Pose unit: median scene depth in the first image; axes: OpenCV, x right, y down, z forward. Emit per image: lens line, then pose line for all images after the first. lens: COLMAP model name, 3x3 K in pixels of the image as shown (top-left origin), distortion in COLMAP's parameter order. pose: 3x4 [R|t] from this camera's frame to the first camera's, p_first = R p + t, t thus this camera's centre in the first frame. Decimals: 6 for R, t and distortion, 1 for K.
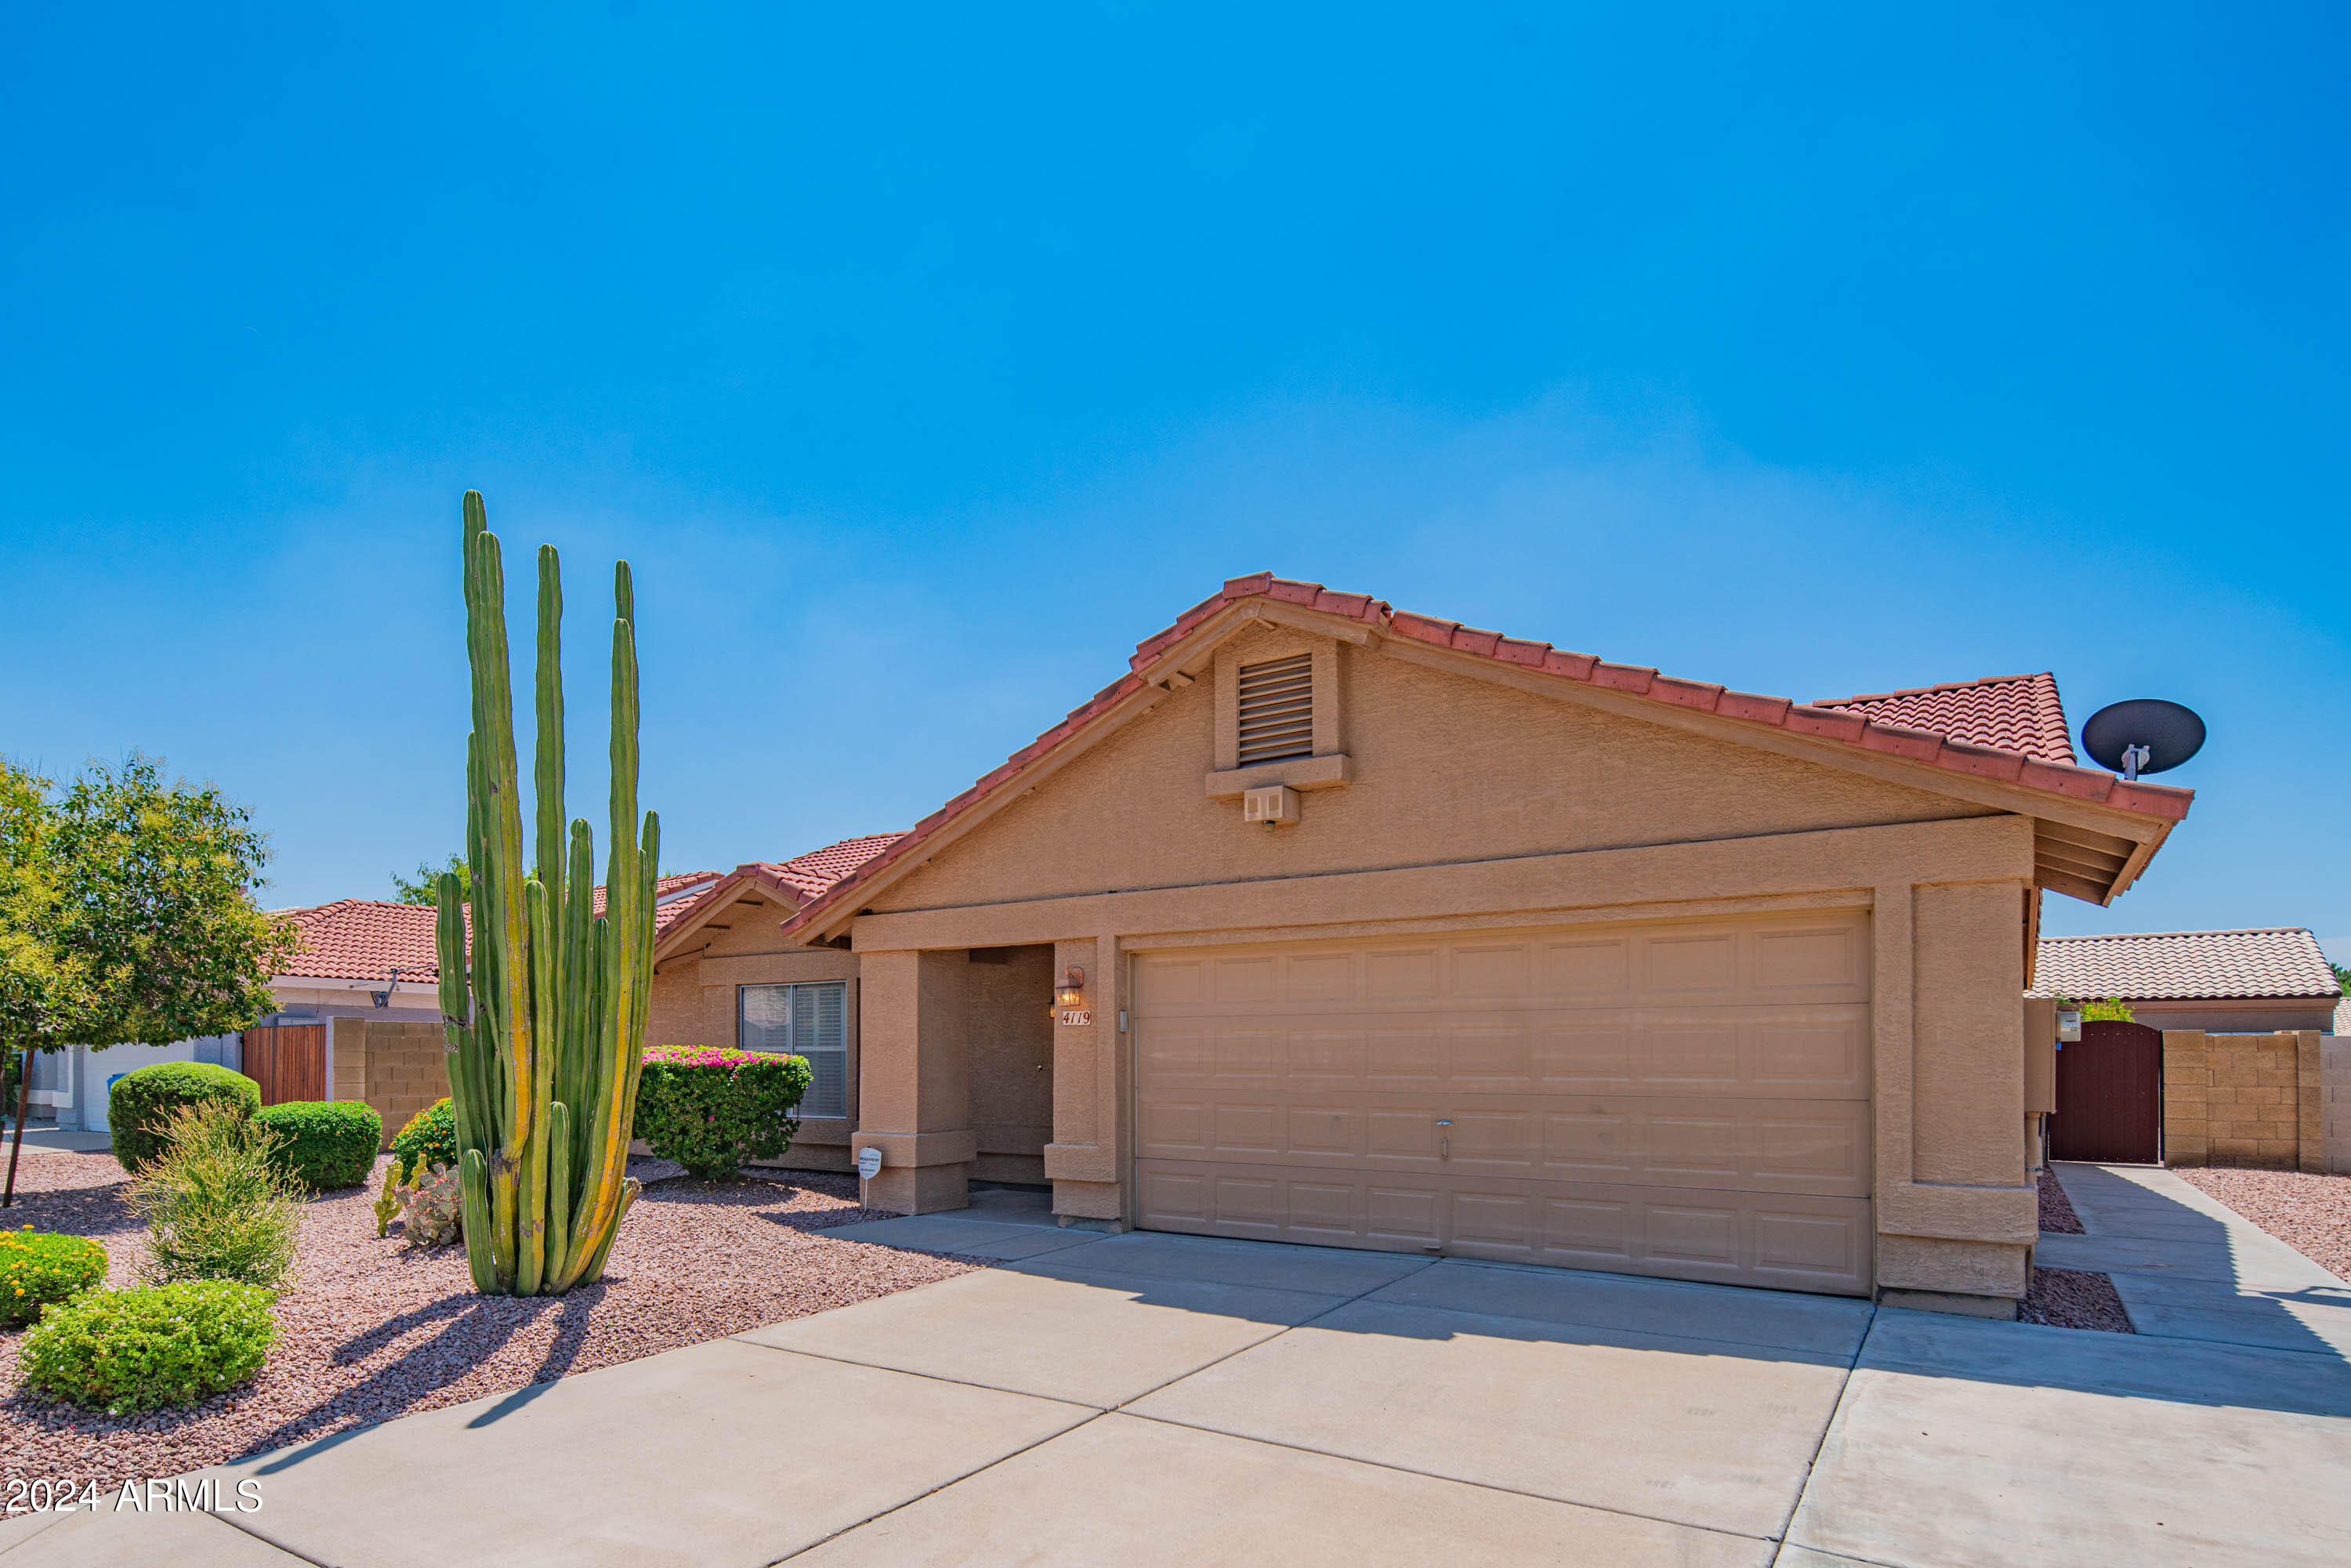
lens RADIAL K [[1203.6, 0, 1165.4], [0, 1203.6, 1027.5], [0, 0, 1]] dist [-0.000615, -0.000237]
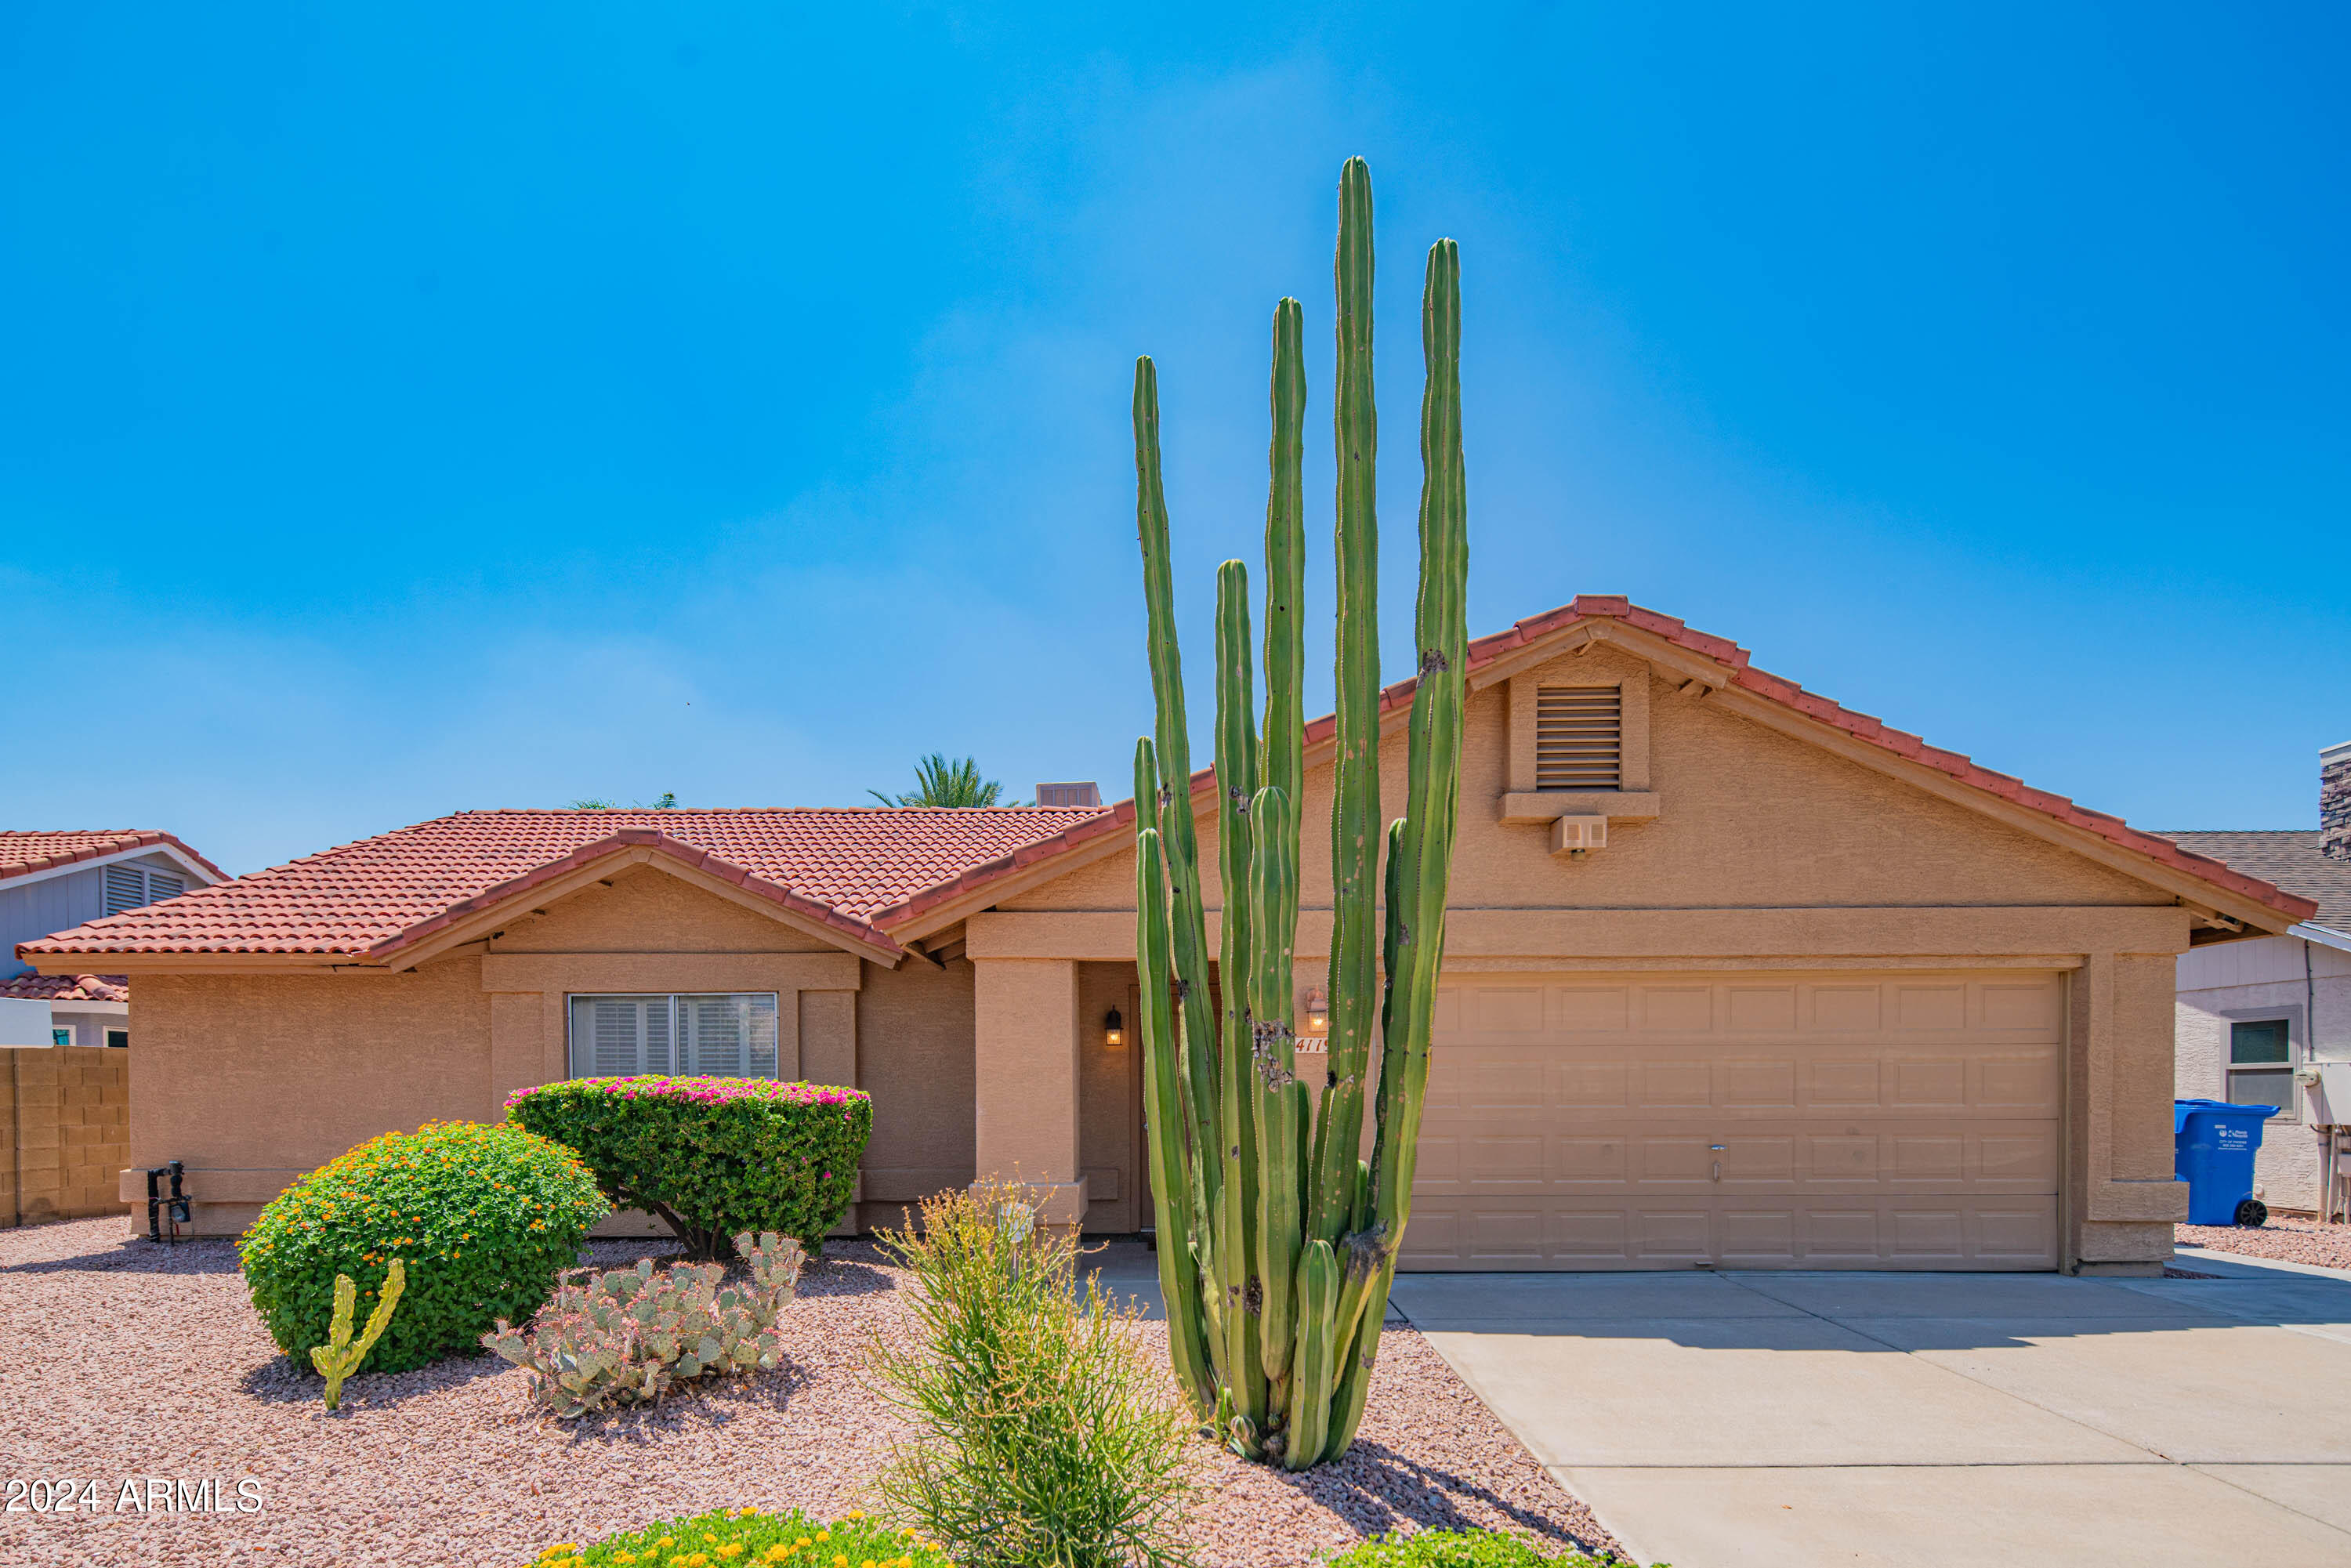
lens RADIAL K [[1108.3, 0, 1169.8], [0, 1108.3, 1094.0], [0, 0, 1]] dist [0.001005, -0.000836]
pose [[0.847423, -0.006588, 0.530878, -0.742234], [-0.008920, 0.999605, 0.026643, 0.009060], [-0.530844, -0.027313, 0.847030, 0.432924]]
